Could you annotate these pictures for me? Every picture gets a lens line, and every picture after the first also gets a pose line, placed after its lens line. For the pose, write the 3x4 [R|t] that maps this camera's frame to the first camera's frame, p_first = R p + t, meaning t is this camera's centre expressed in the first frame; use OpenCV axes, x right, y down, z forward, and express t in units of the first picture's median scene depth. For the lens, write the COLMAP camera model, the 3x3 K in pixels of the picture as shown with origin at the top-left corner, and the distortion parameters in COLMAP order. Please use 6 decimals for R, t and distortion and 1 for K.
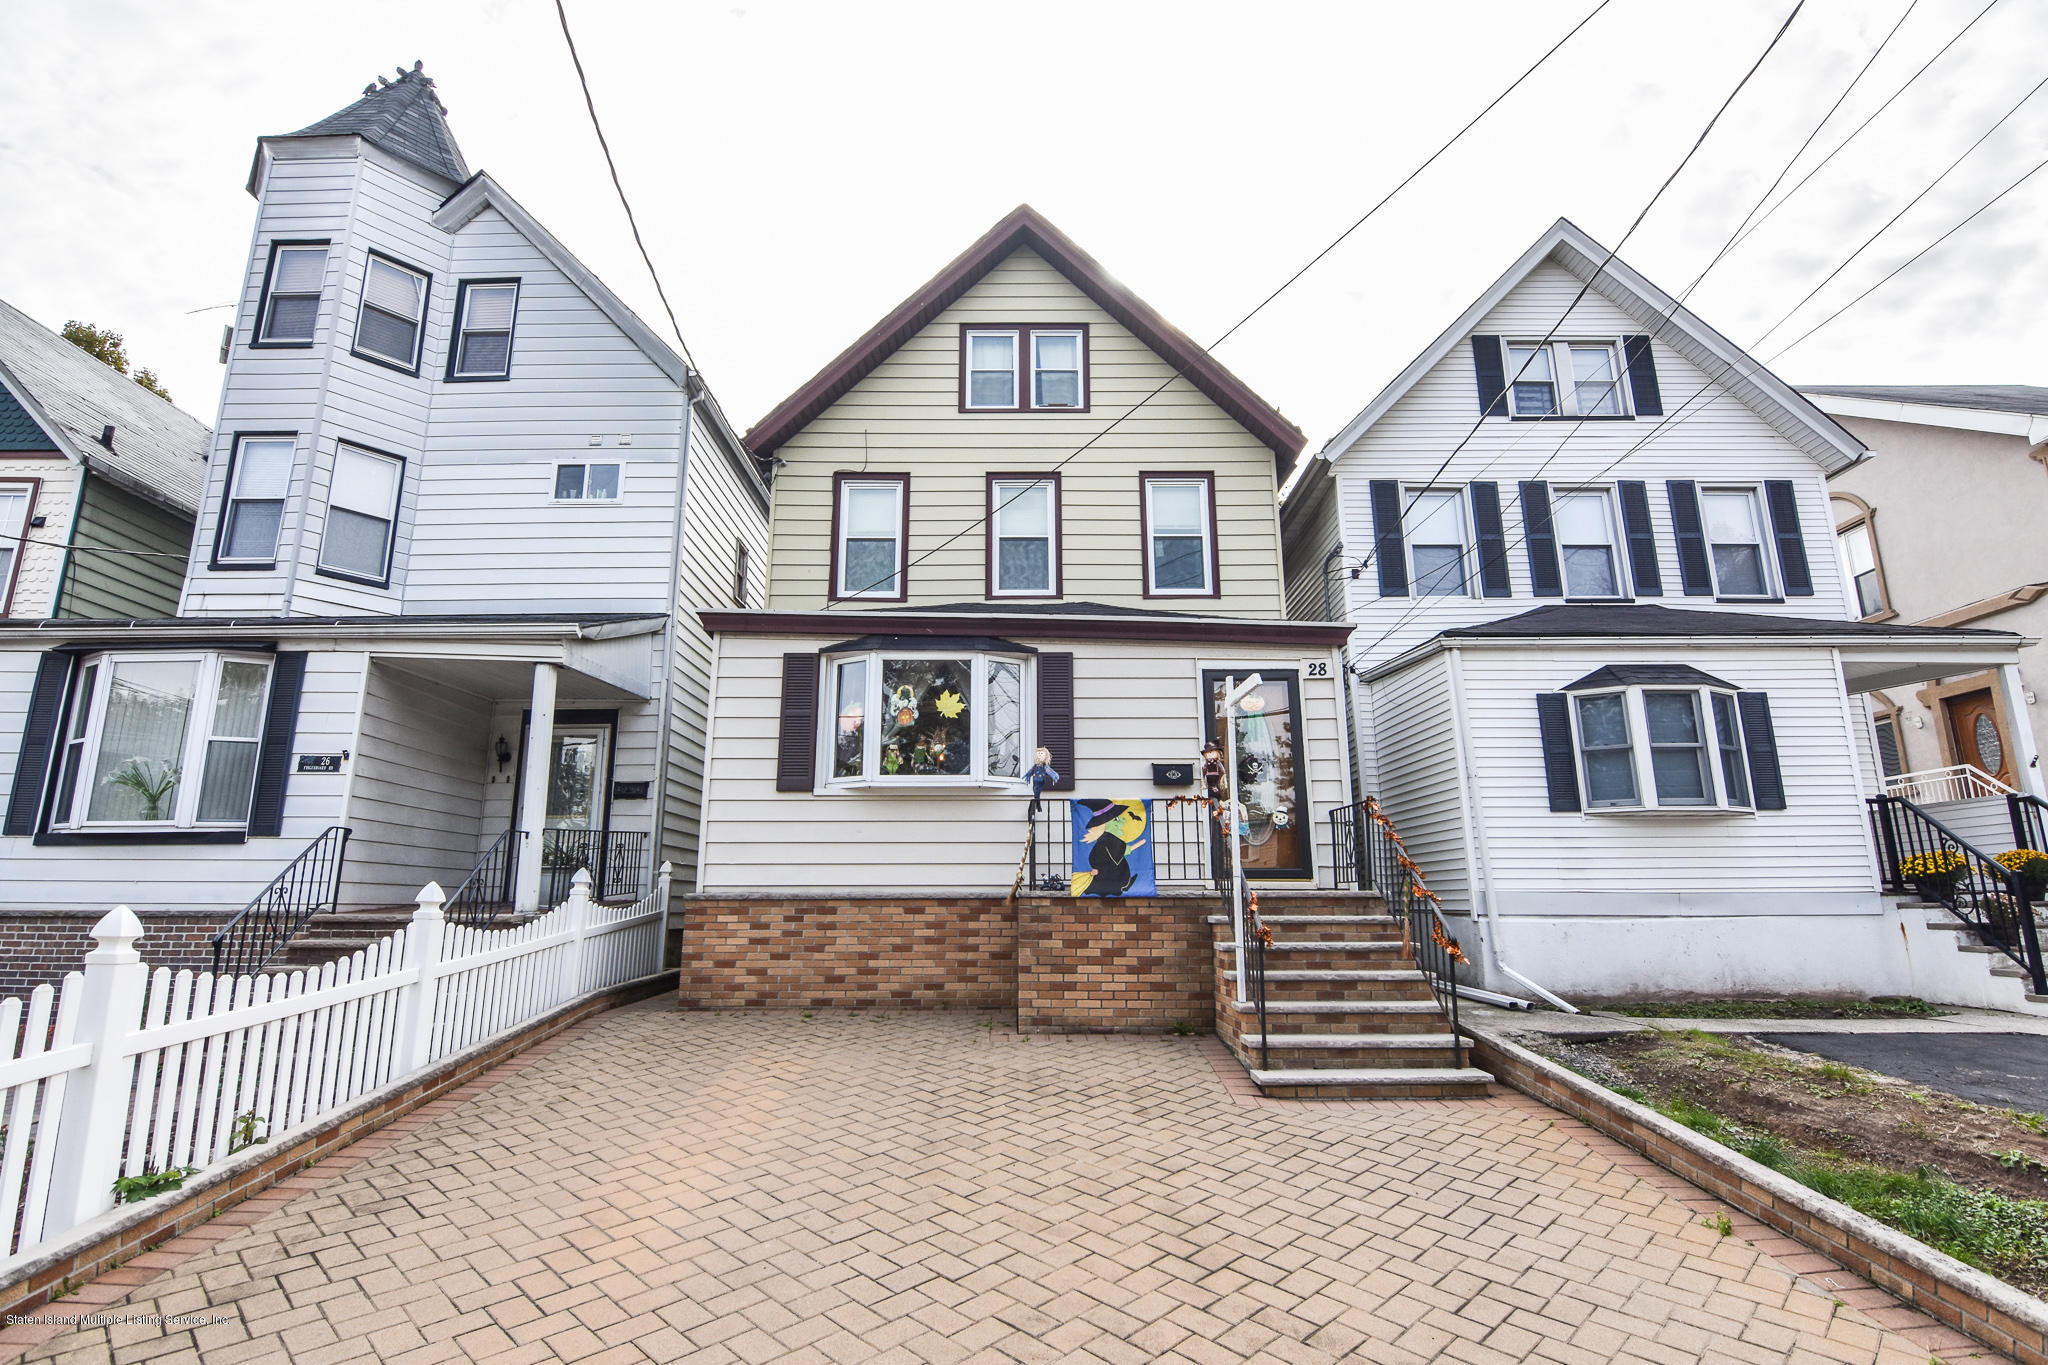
lens RADIAL K [[1004.1, 0, 1018.6], [0, 1004.1, 678.8], [0, 0, 1]] dist [-0.024563, -0.001075]
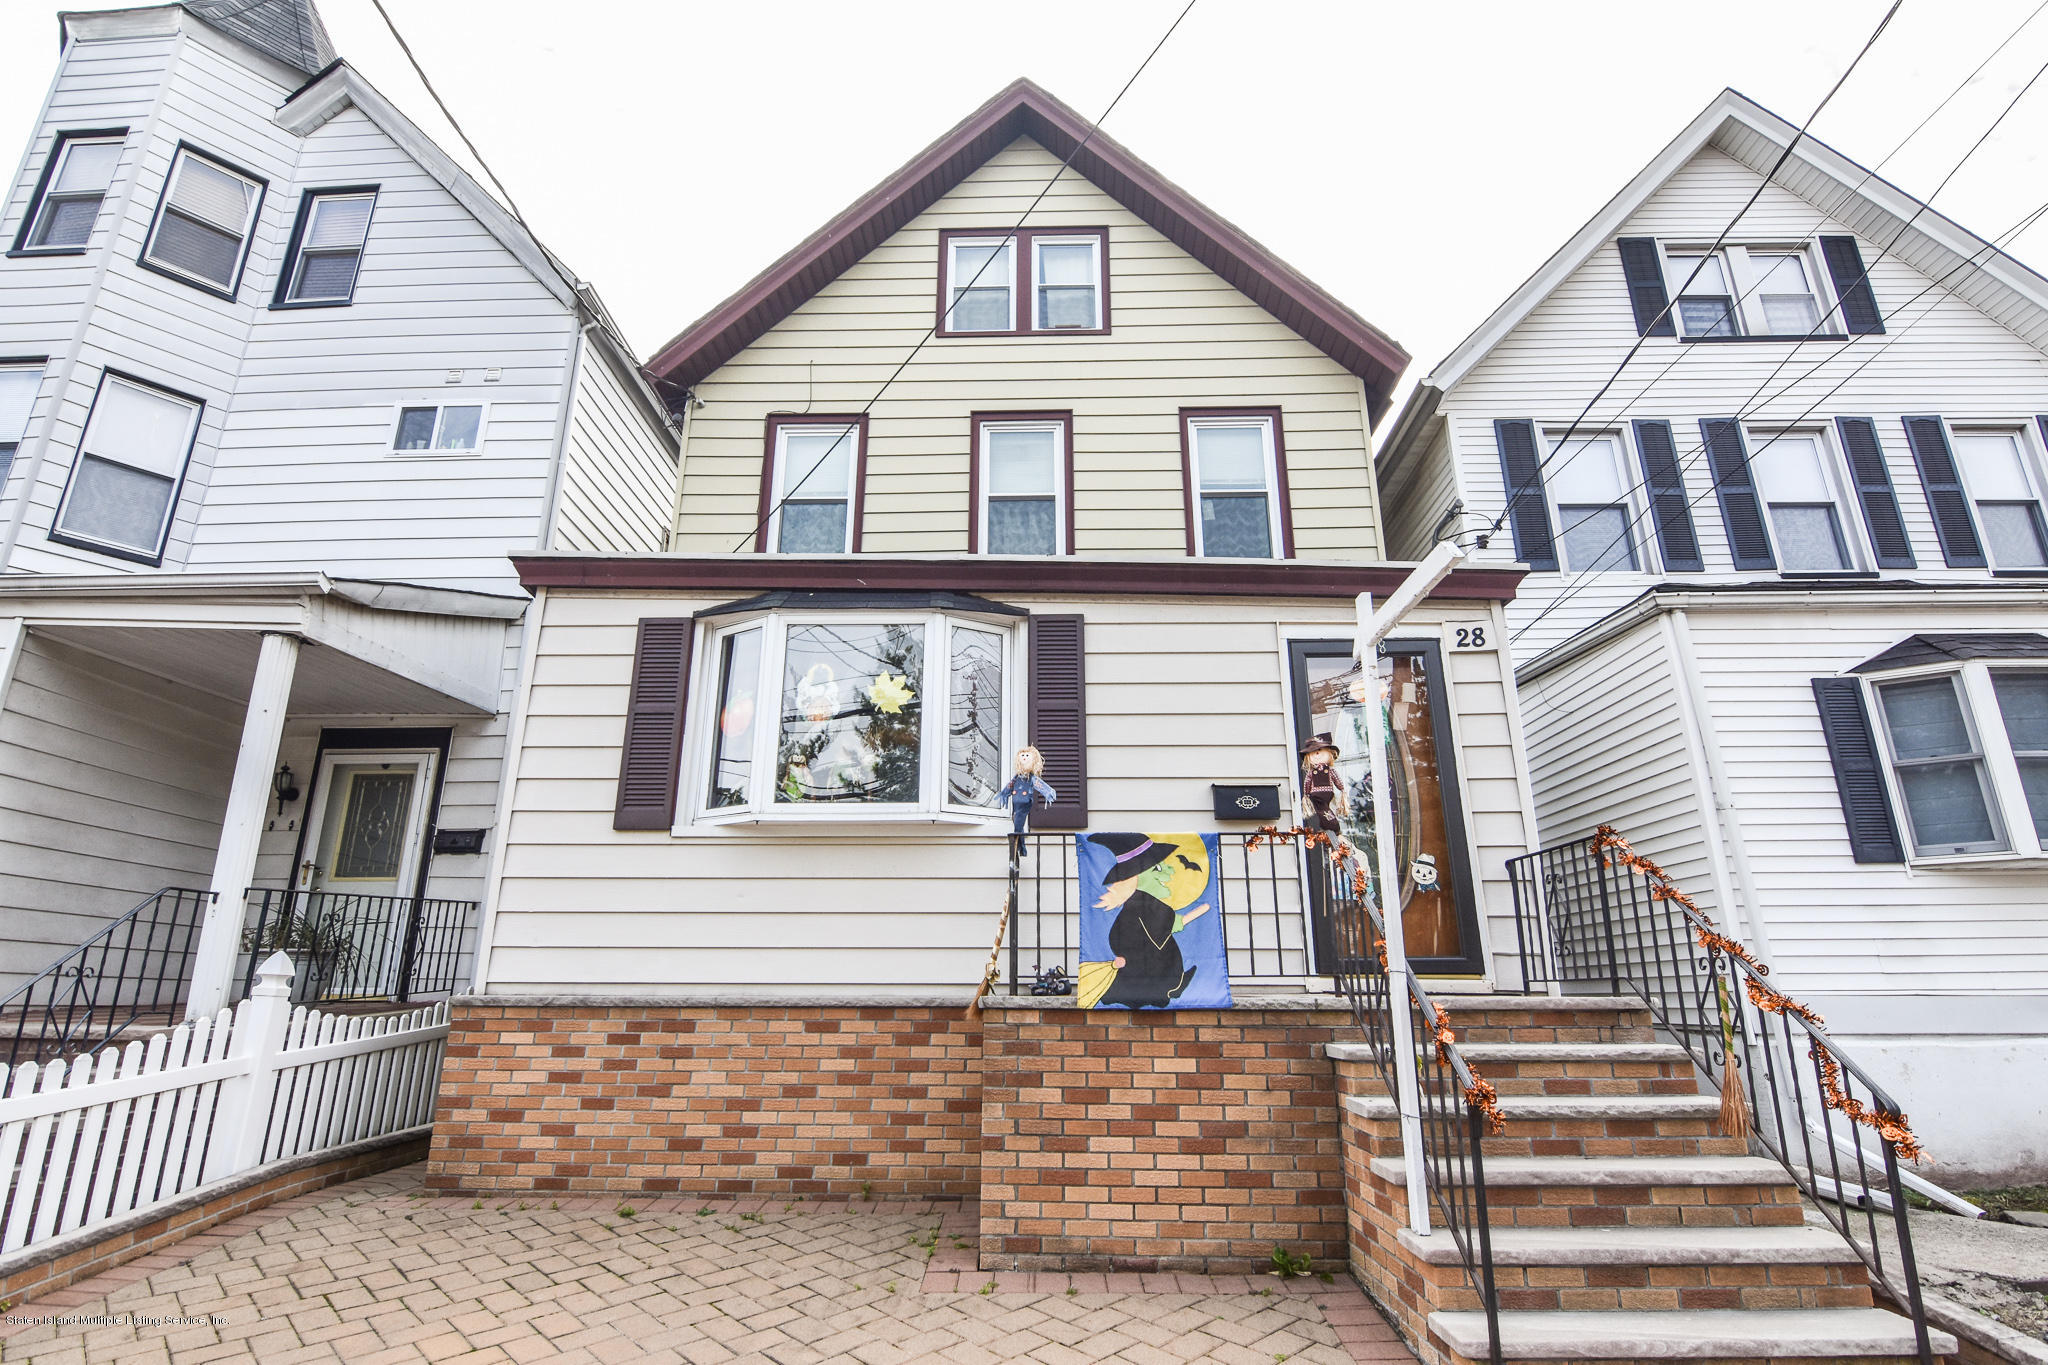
lens RADIAL K [[1004.1, 0, 1019.3], [0, 1004.1, 679.7], [0, 0, 1]] dist [-0.024563, -0.001075]
pose [[0.999431, -0.006378, -0.033123, 0.028368], [0.003485, 0.996230, -0.086678, 0.059876], [0.033551, 0.086513, 0.995686, 0.305945]]
